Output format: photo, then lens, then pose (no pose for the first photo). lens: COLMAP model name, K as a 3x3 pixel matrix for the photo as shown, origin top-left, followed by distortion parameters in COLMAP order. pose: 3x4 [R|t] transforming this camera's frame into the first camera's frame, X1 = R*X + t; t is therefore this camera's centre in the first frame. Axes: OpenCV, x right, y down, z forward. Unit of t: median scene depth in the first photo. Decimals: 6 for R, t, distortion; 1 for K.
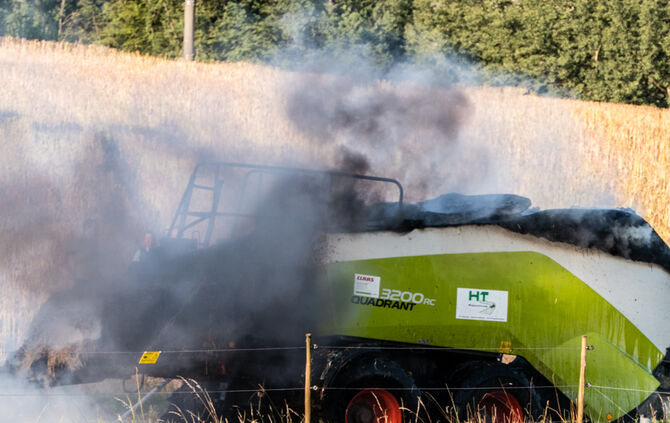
lens RADIAL K [[4048.2, 0, 335.2], [0, 4048.2, 214.0], [0, 0, 1]] dist [0.440442, 0.000000]
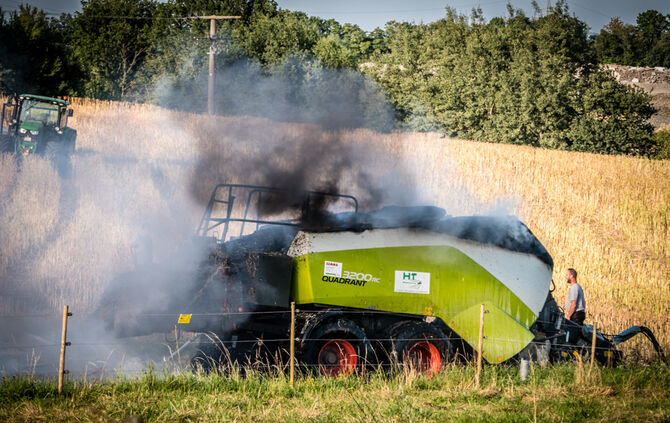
lens RADIAL K [[4048.2, 0, 334.6], [0, 4048.2, 211.2], [0, 0, 1]] dist [0.440442, 0.000000]
pose [[0.999923, 0.000005, -0.012428, 0.026377], [0.000031, 0.999996, 0.002904, -0.007303], [0.012428, -0.002905, 0.999919, -0.454194]]
